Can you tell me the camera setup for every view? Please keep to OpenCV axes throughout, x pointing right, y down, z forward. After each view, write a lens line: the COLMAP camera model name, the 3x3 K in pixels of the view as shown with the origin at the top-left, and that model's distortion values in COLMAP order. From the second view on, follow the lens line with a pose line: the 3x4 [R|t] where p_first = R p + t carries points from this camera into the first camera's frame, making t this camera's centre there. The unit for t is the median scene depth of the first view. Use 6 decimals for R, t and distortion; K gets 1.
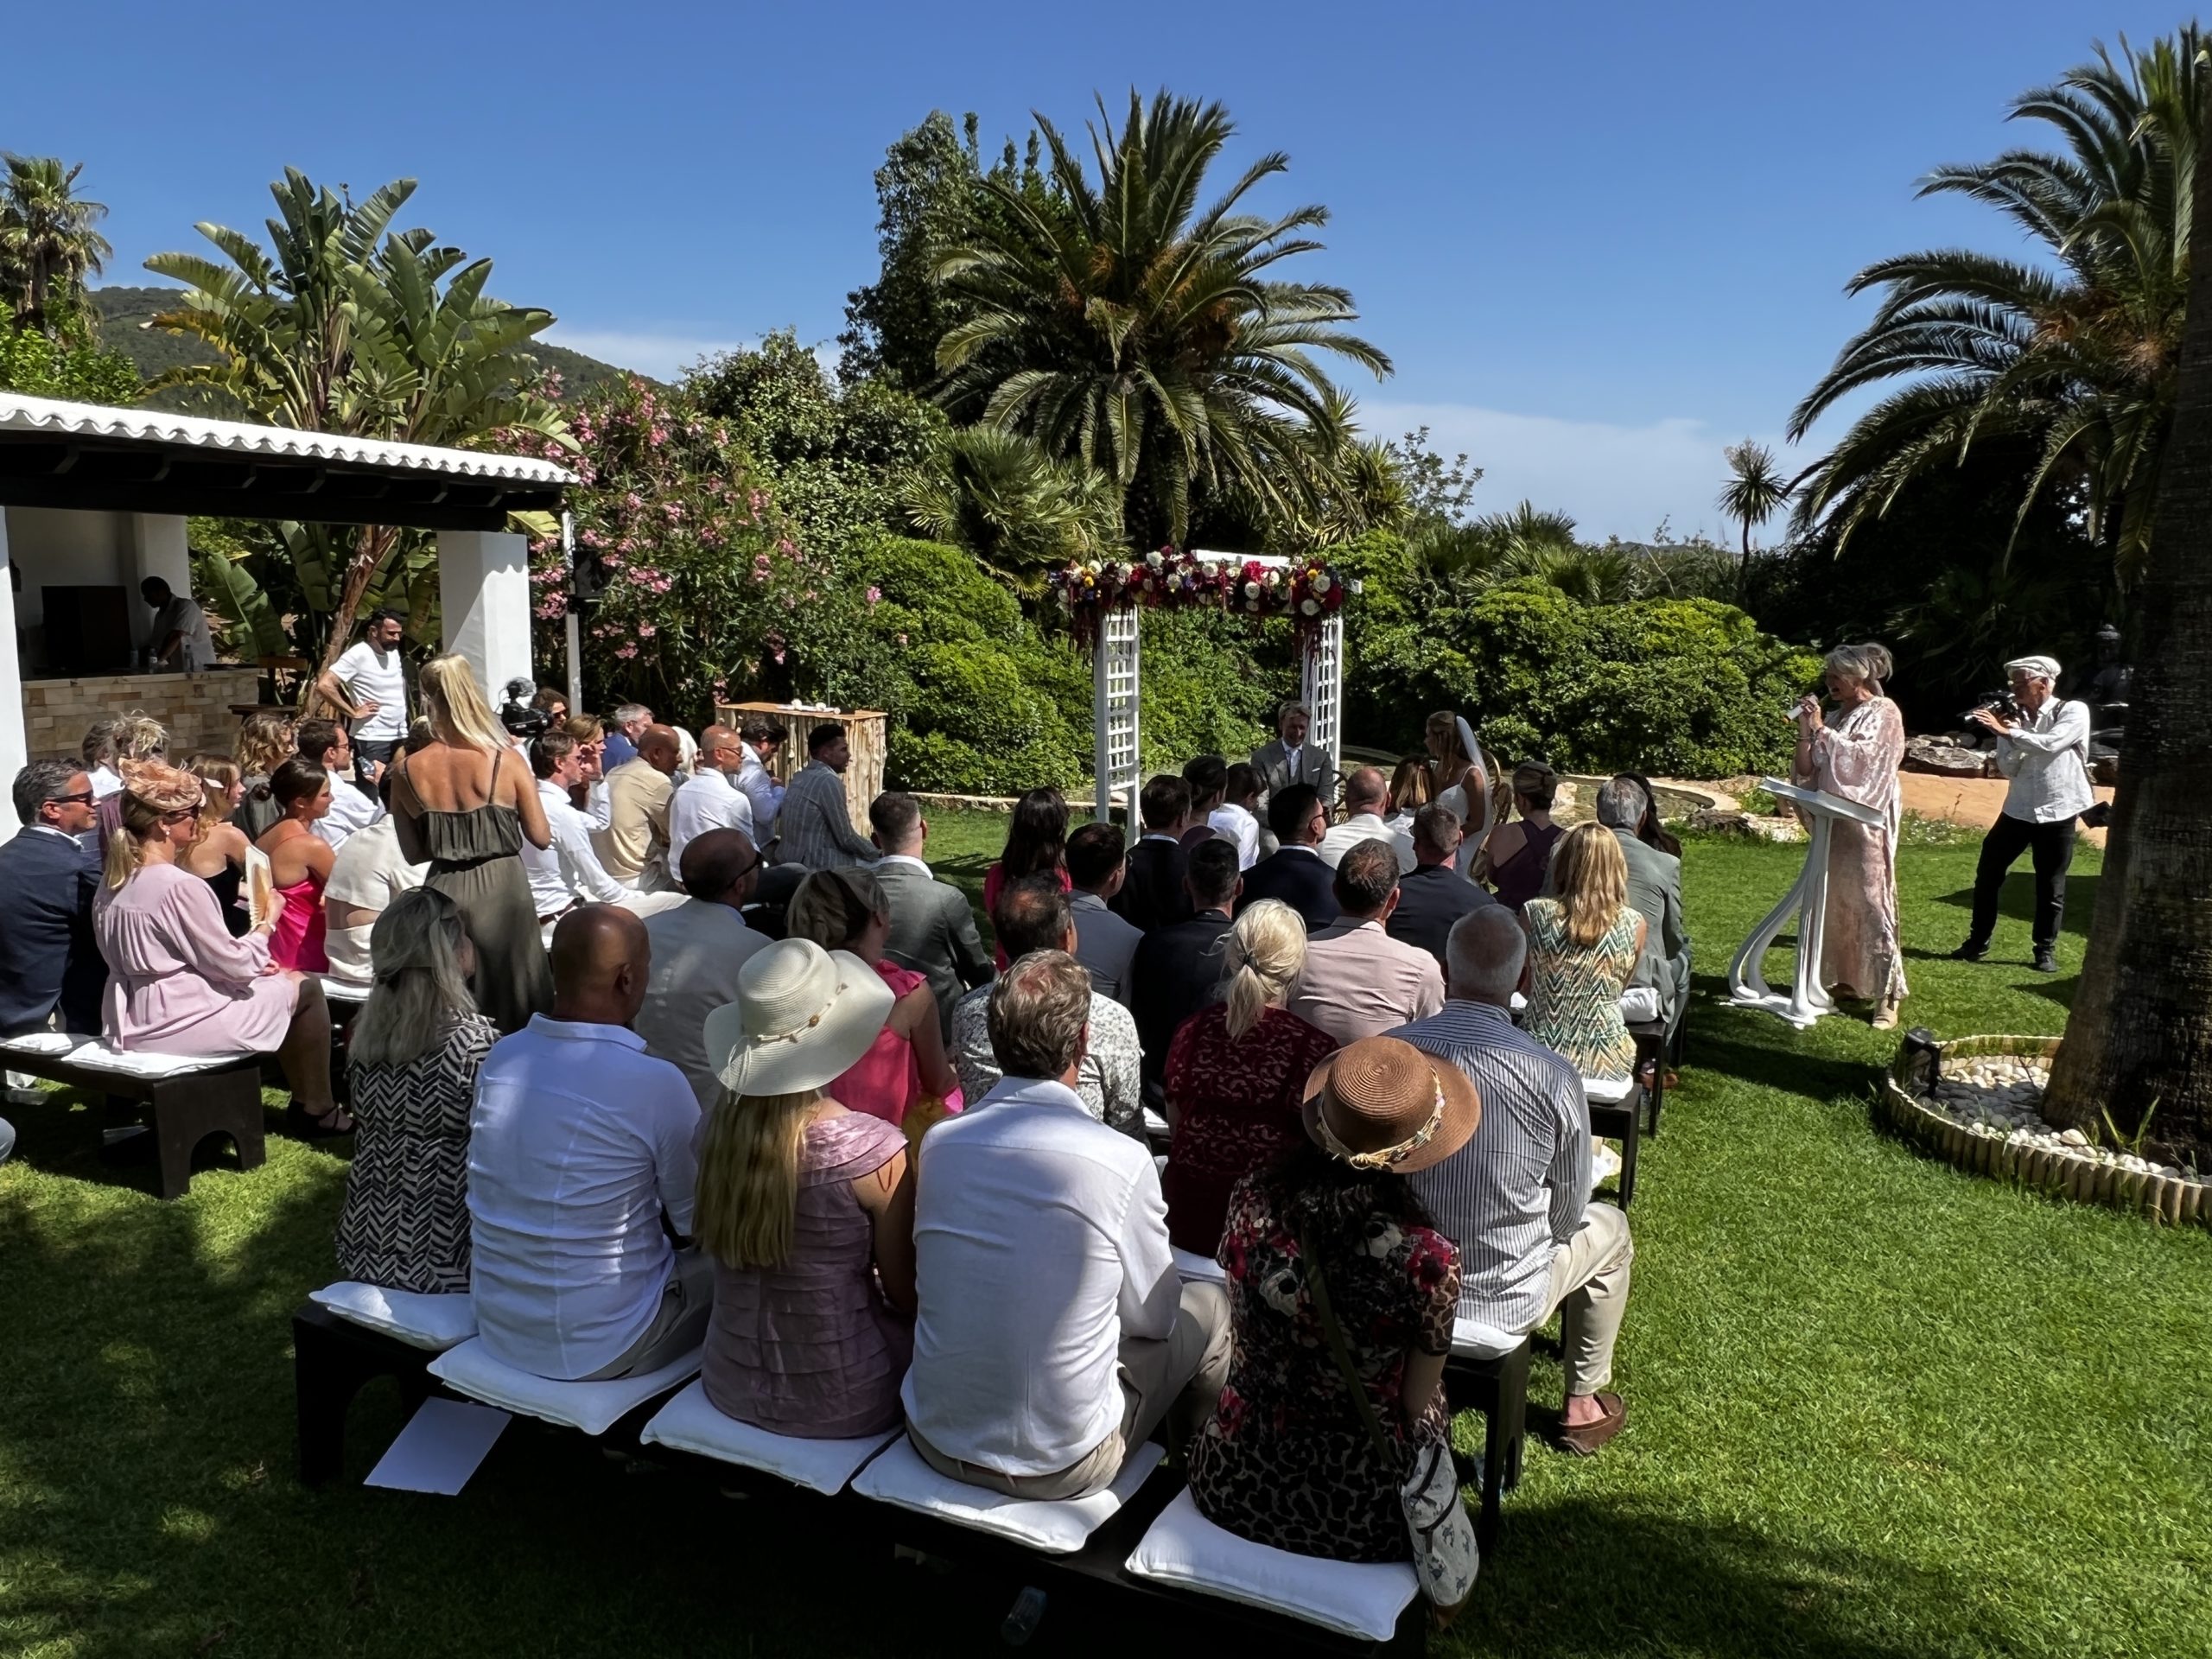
lens RADIAL K [[1542.5, 0, 1099.7], [0, 1542.5, 831.1], [0, 0, 1]] dist [-0.000261, 0.000072]
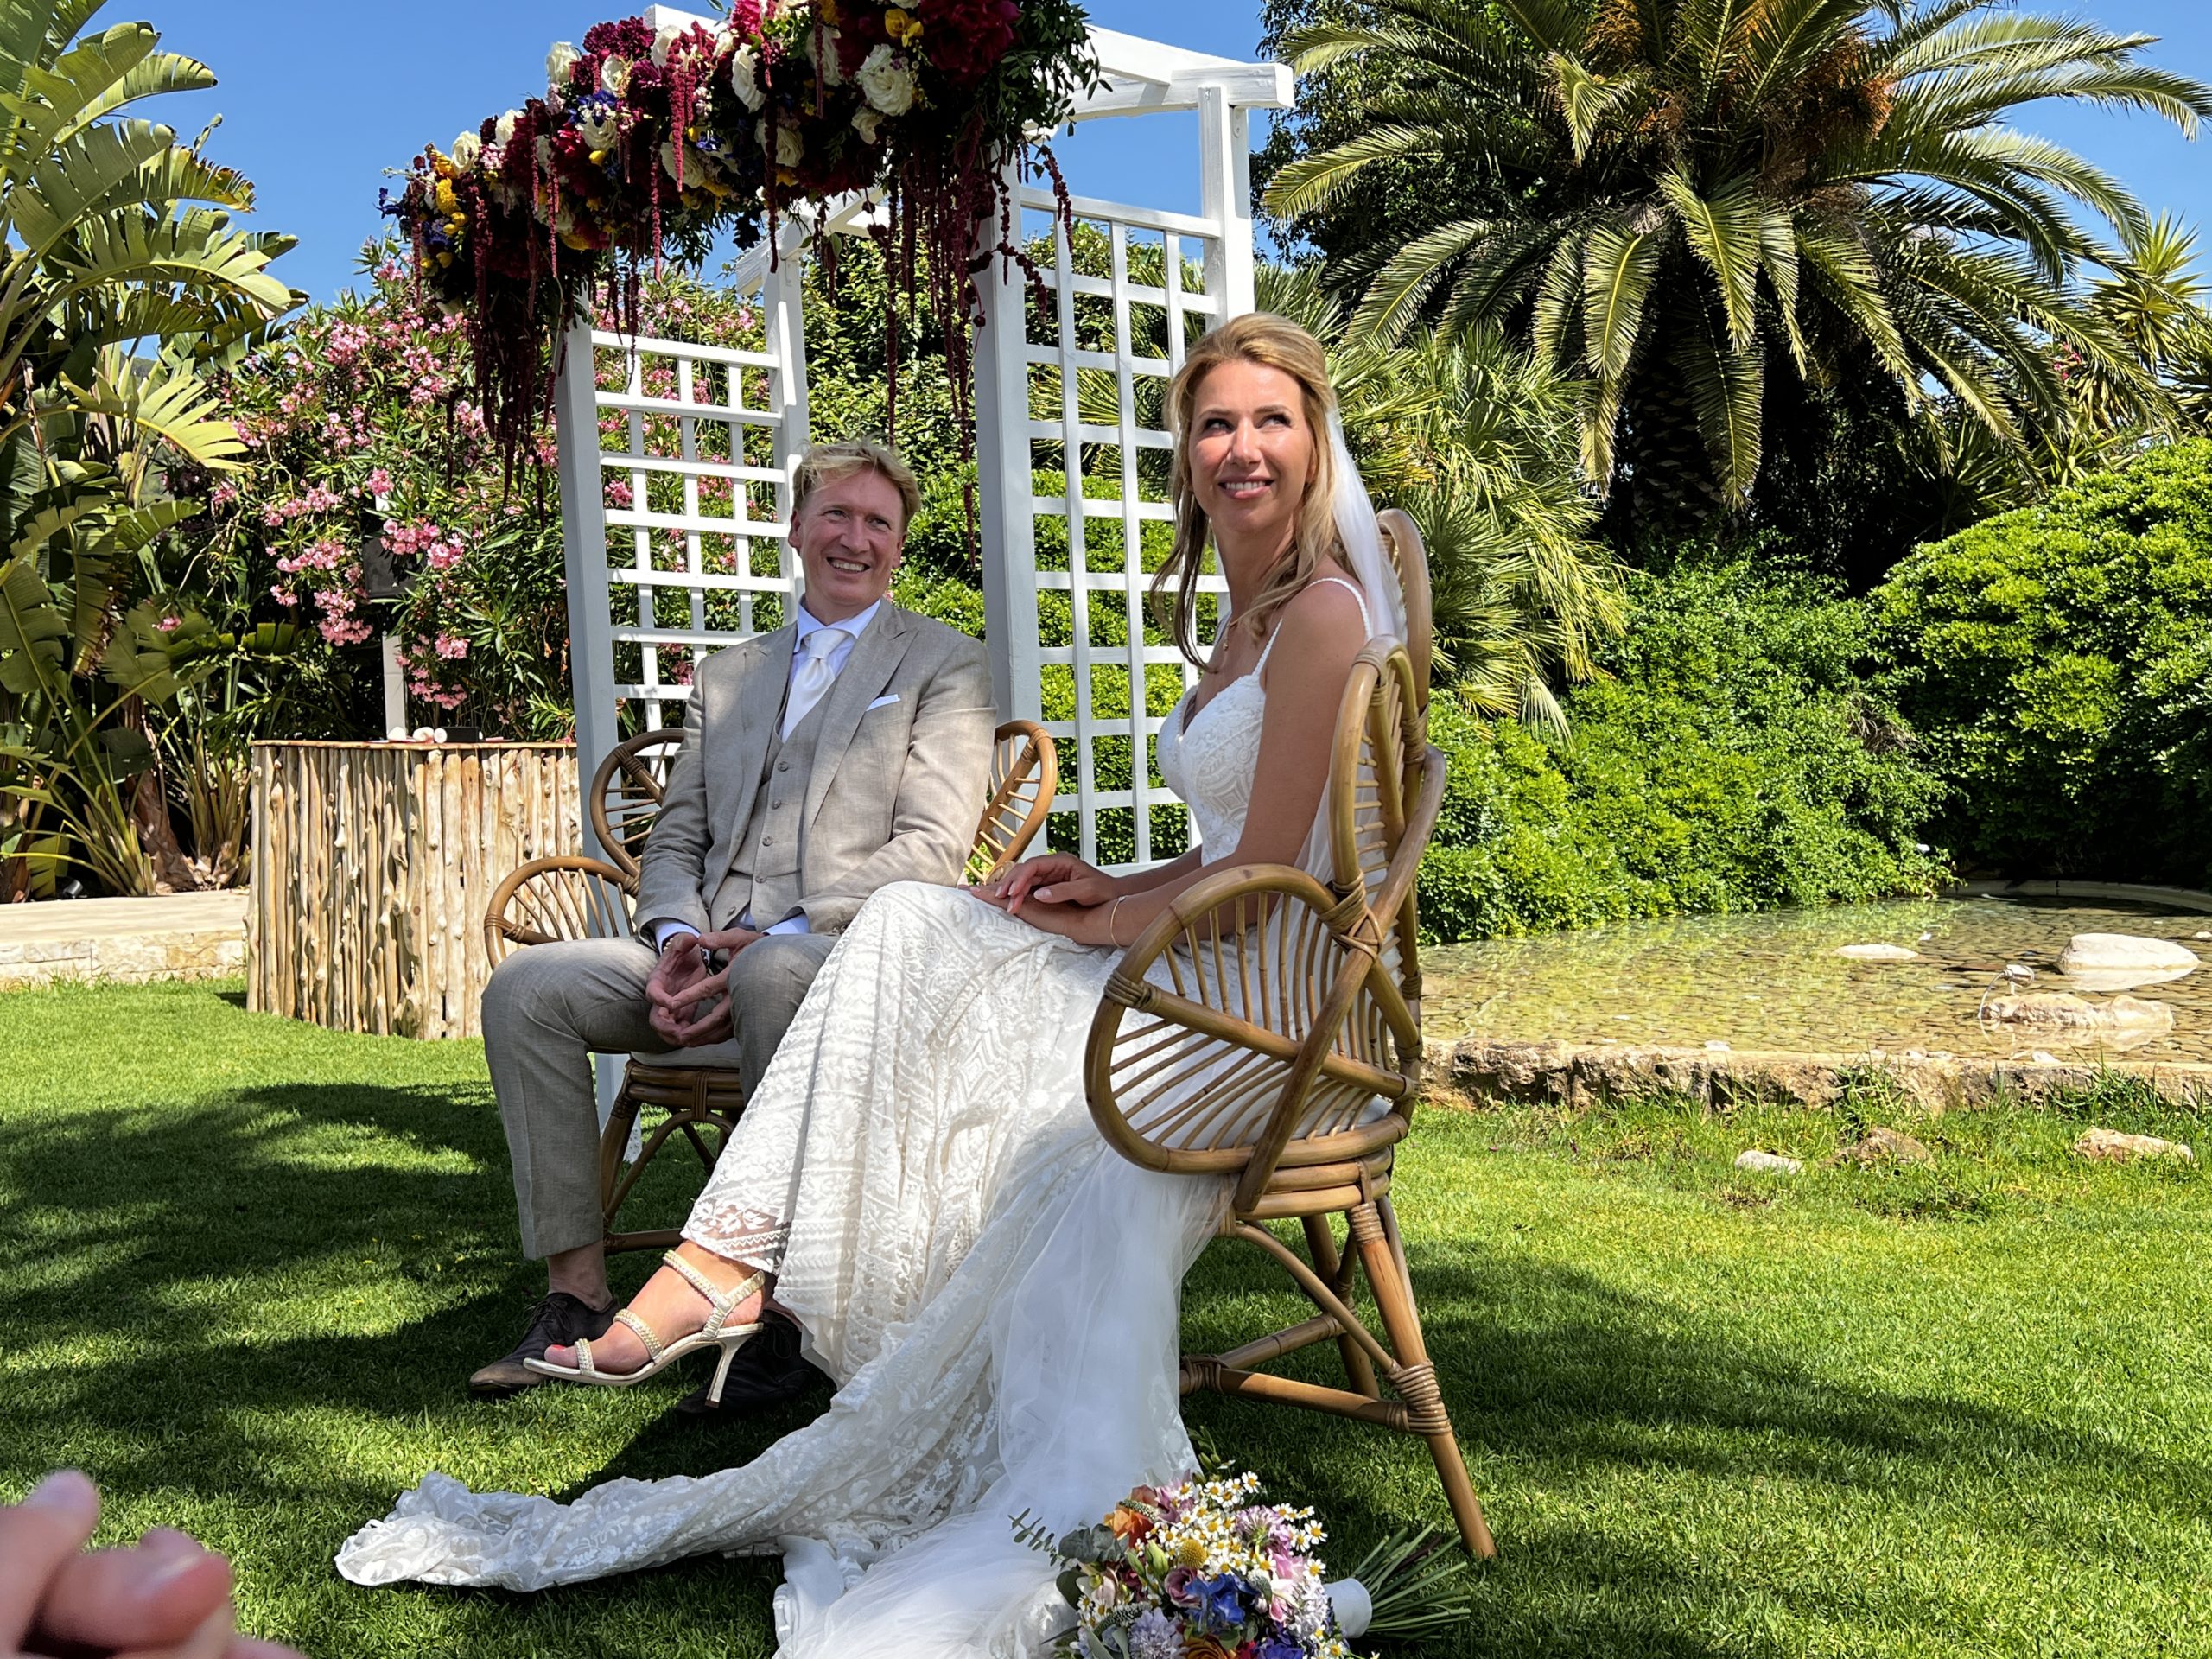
lens RADIAL K [[2085.6, 0, 1108.1], [0, 2085.6, 835.9], [0, 0, 1]] dist [0.003285, 0.000000]
pose [[0.917571, -0.030703, -0.396384, 0.146007], [-0.017092, 0.993045, -0.116484, 0.008925], [0.397203, 0.113658, 0.910665, 0.347047]]
